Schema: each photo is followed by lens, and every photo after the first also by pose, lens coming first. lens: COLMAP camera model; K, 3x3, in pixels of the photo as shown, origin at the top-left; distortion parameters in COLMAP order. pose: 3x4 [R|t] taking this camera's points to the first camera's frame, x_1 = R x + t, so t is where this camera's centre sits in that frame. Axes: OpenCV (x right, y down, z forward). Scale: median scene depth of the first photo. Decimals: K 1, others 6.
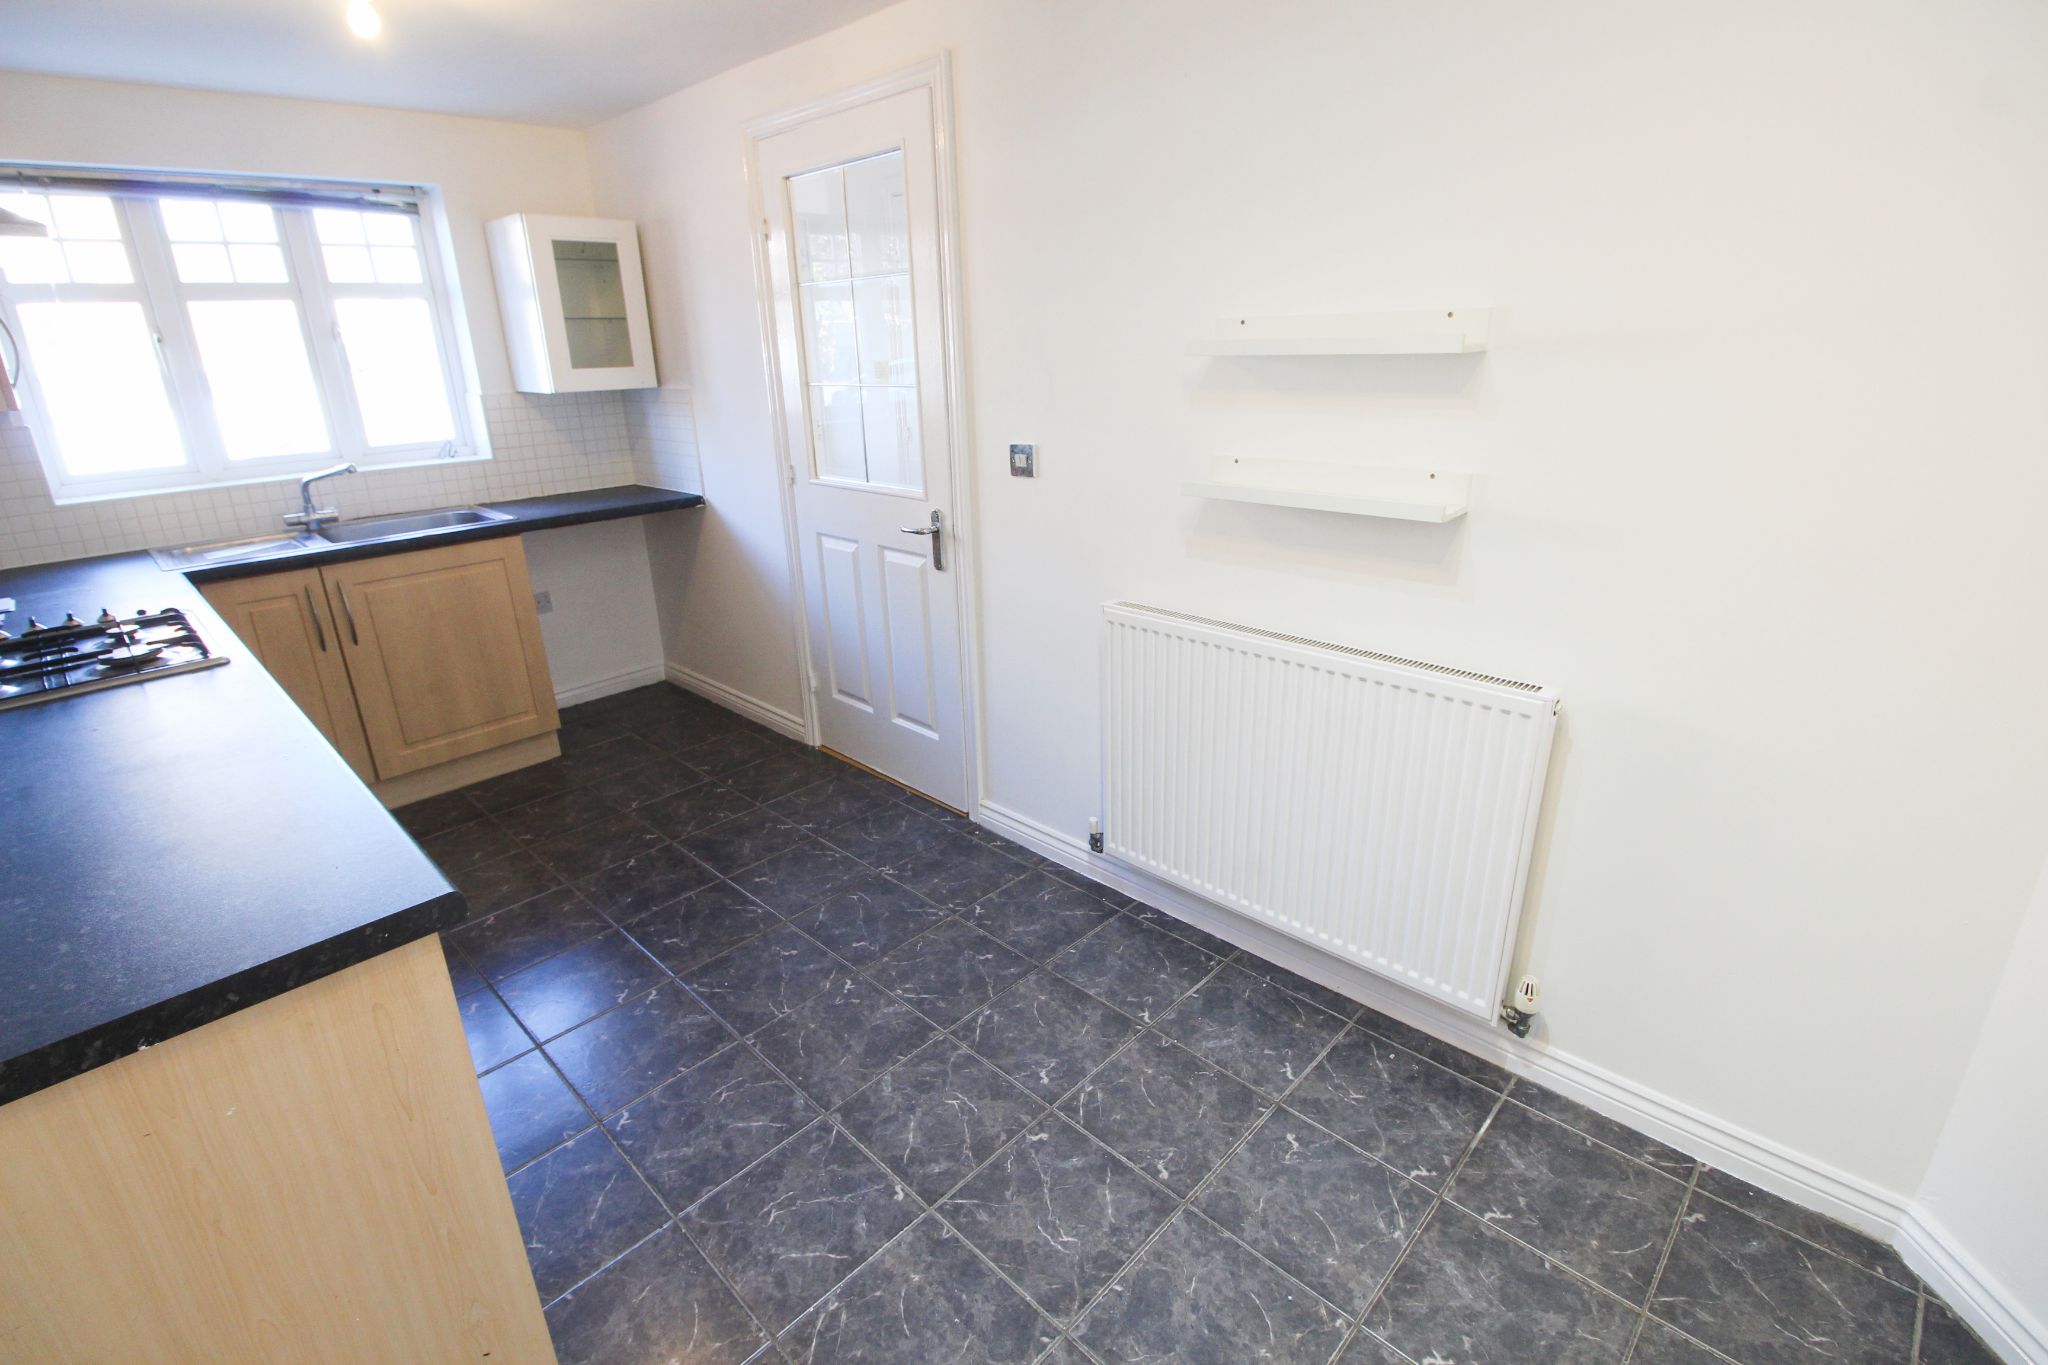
lens RADIAL K [[945.3, 0, 1010.7], [0, 945.3, 667.4], [0, 0, 1]] dist [0.001266, -0.013184]
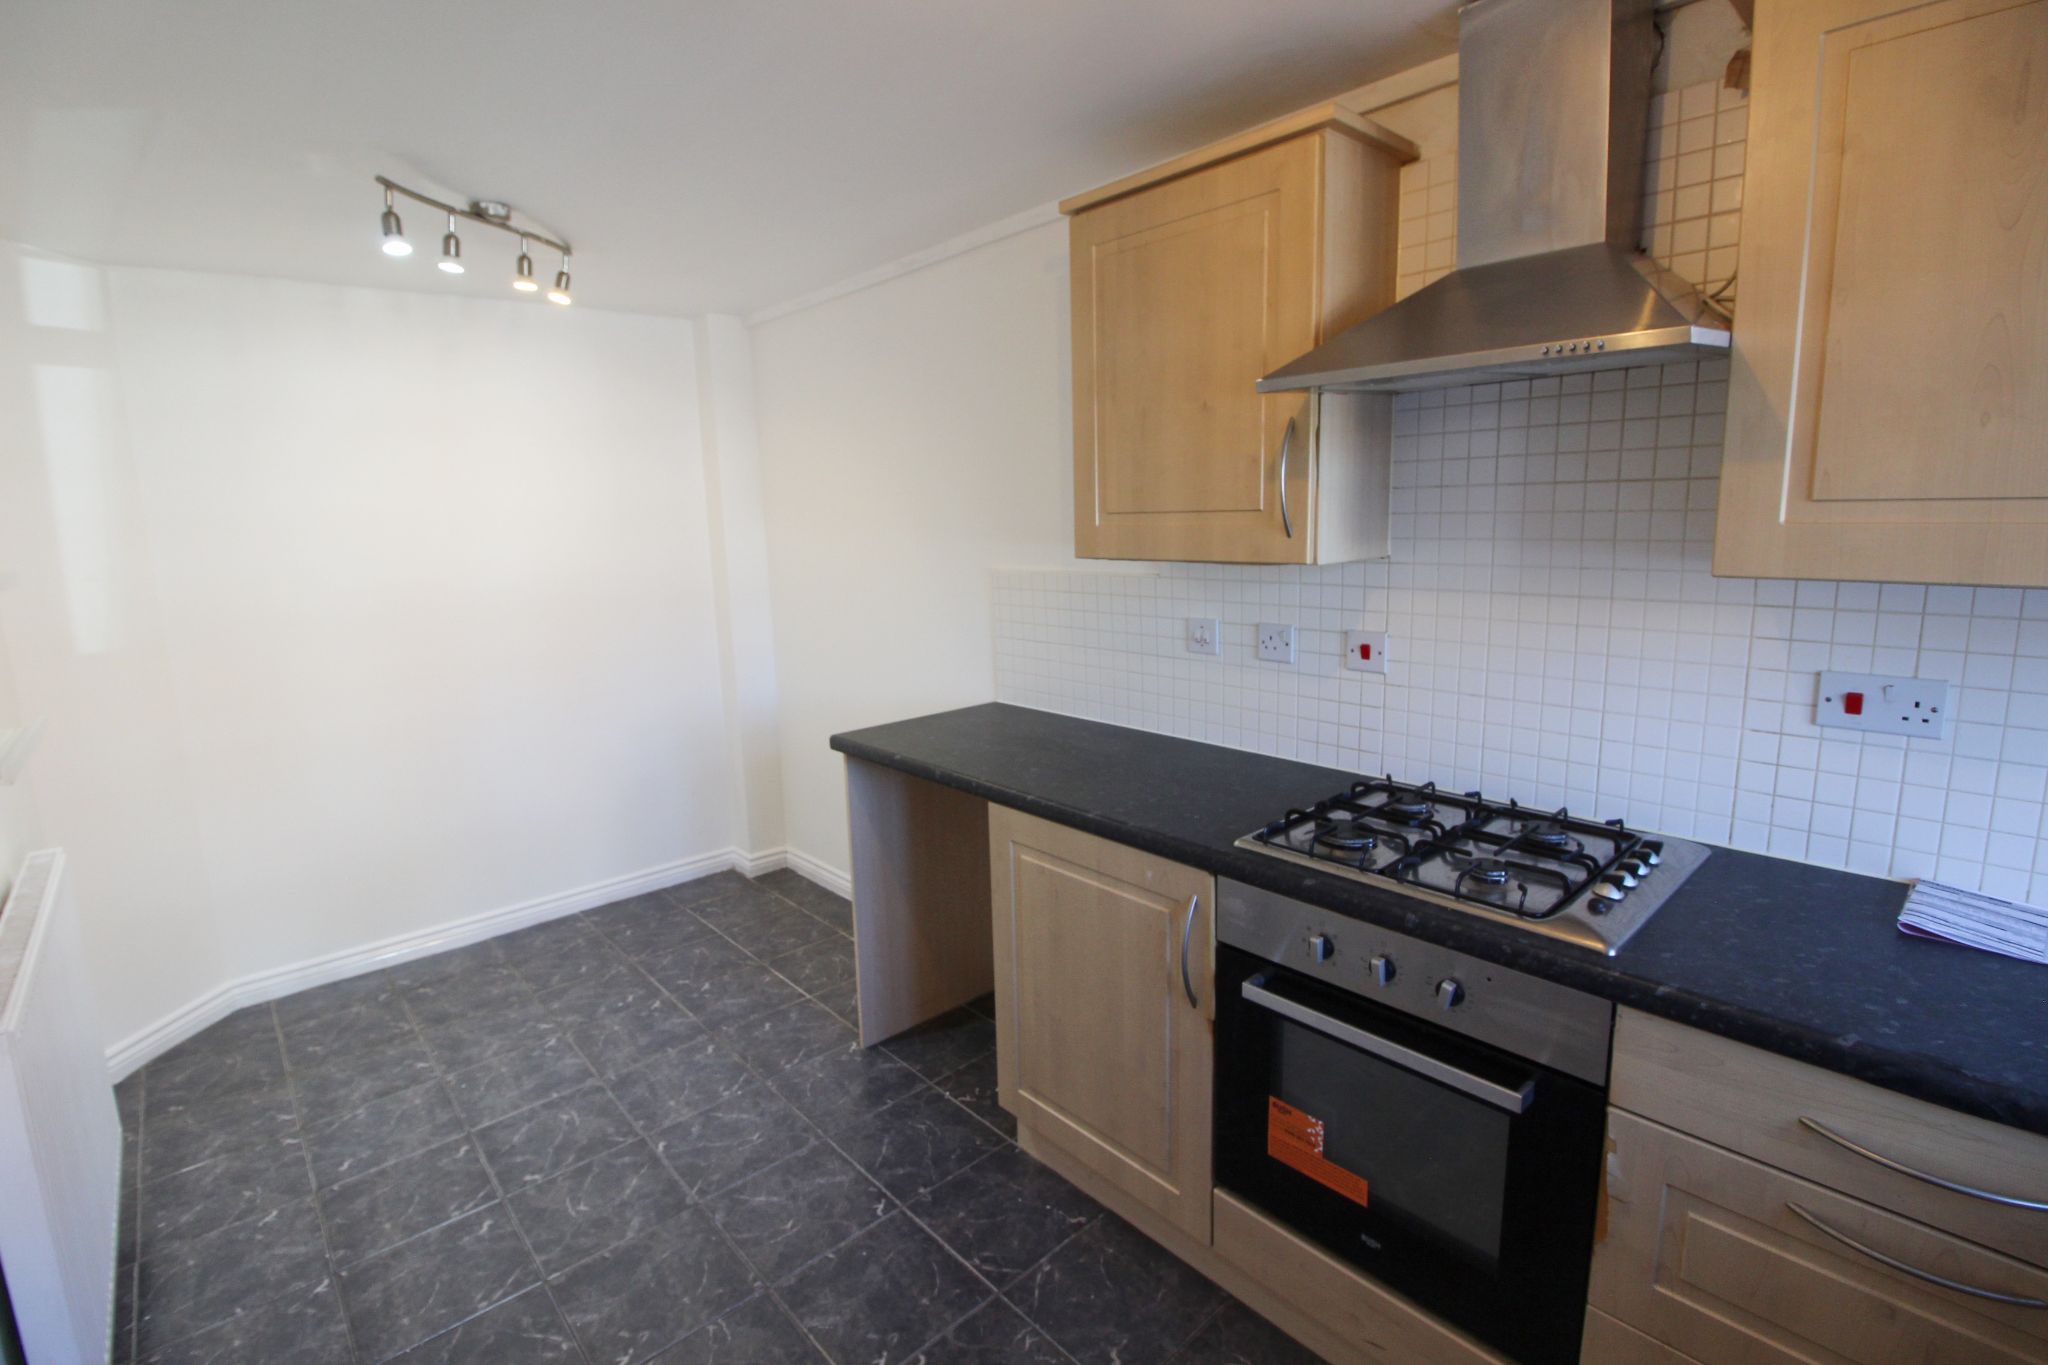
lens RADIAL K [[945.3, 0, 1010.7], [0, 945.3, 667.4], [0, 0, 1]] dist [0.001266, -0.013184]
pose [[-0.996029, 0.047639, 0.075213, -0.433502], [0.077951, 0.874780, 0.478209, -0.370462], [-0.043013, 0.482173, -0.875019, 1.063017]]
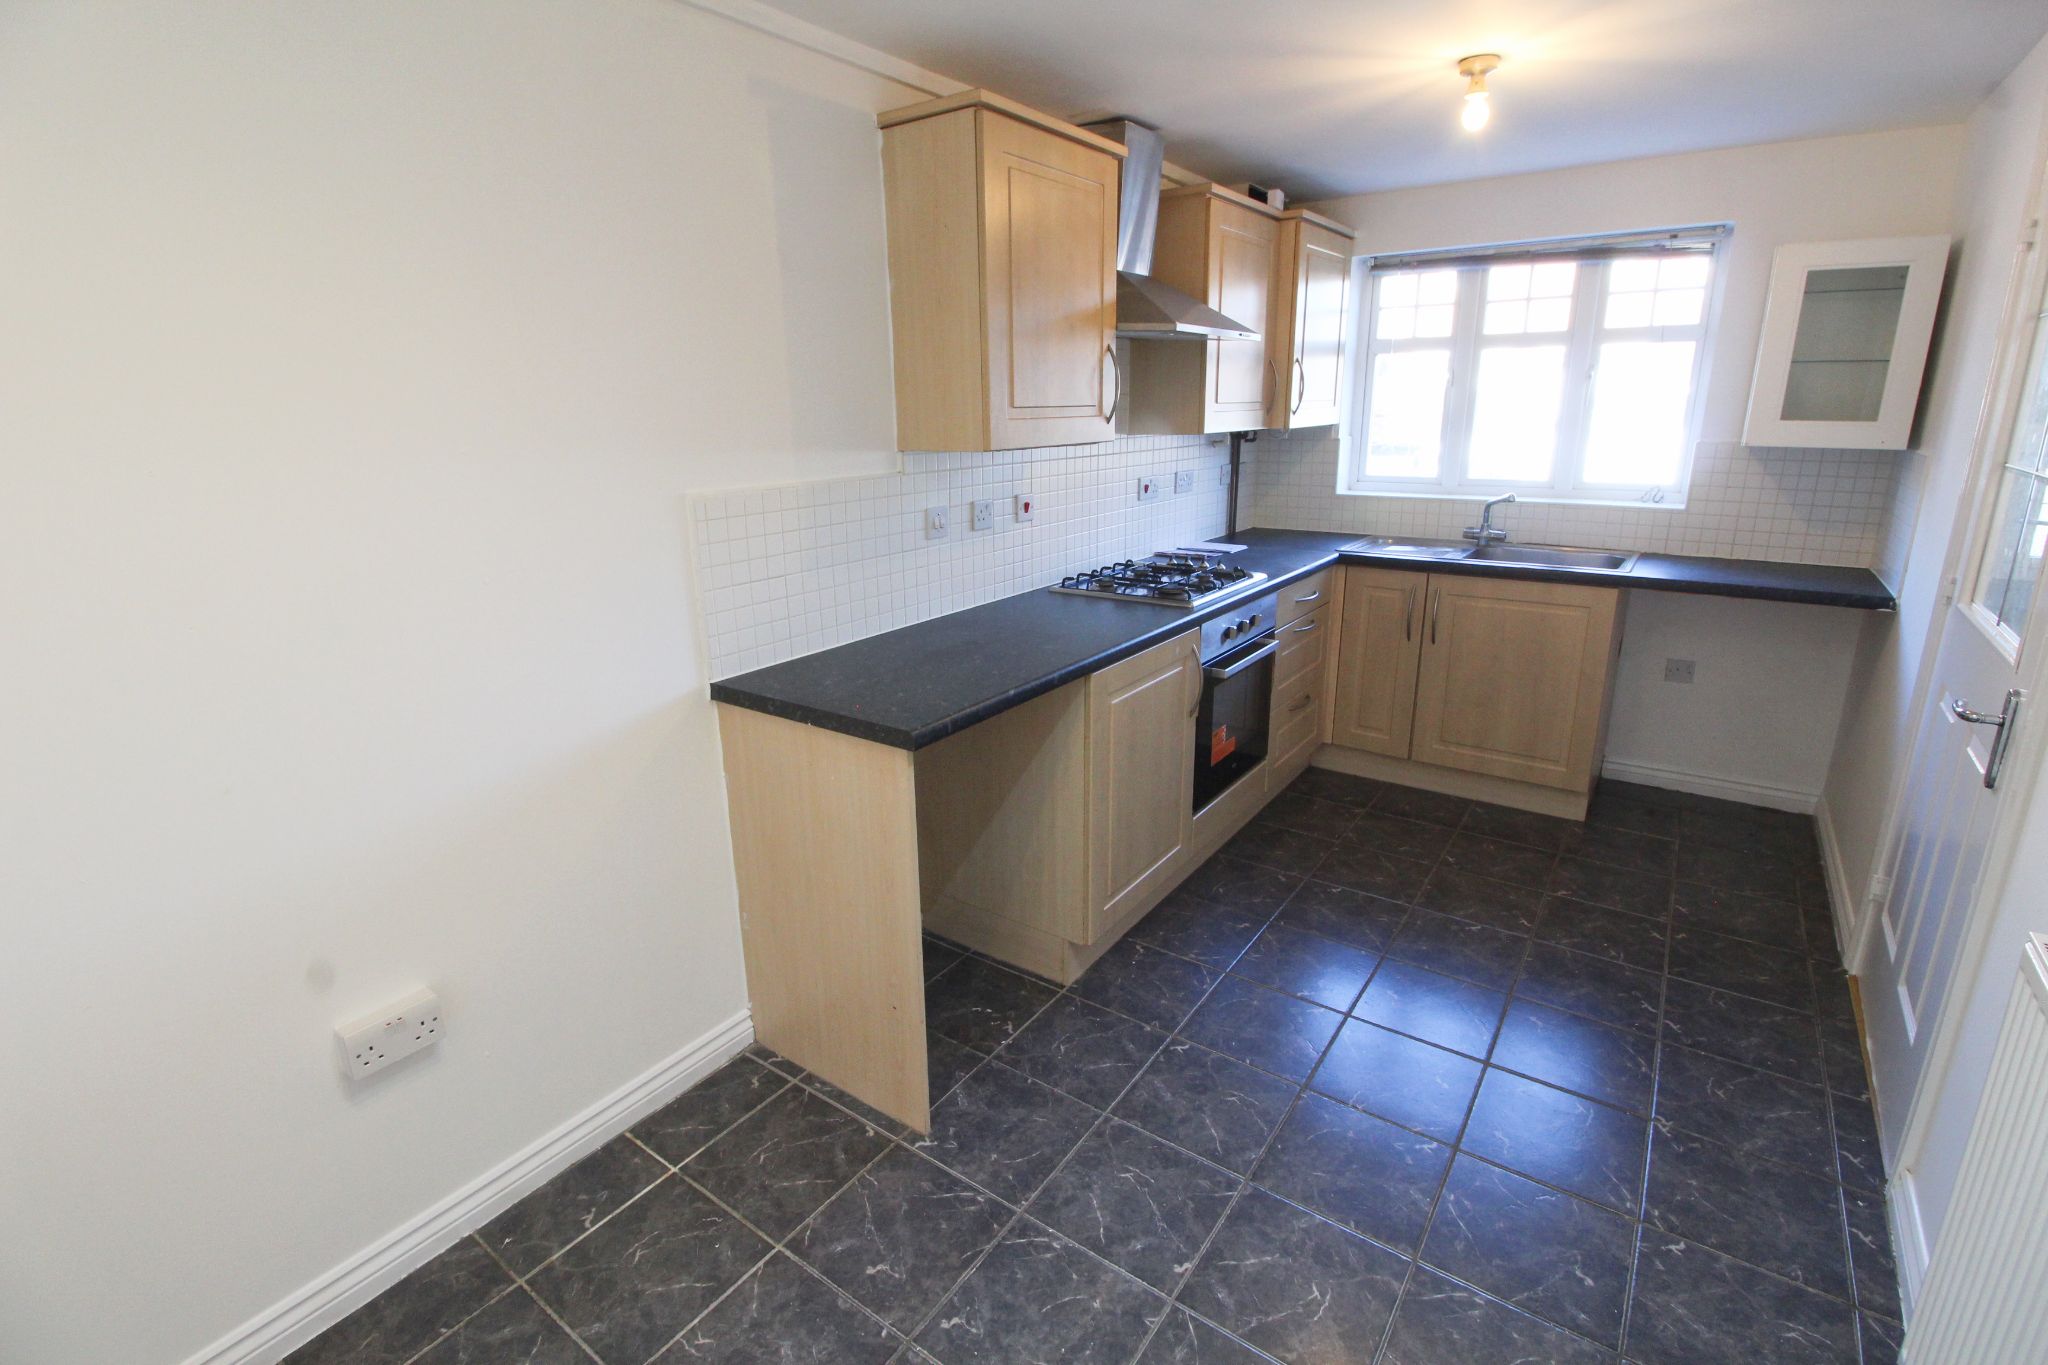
lens RADIAL K [[945.3, 0, 1010.7], [0, 945.3, 667.4], [0, 0, 1]] dist [0.001266, -0.013184]
pose [[0.145802, 0.293443, -0.944792, 0.351001], [-0.312768, 0.919689, 0.237379, -0.114385], [0.938572, 0.260891, 0.225872, 0.261559]]
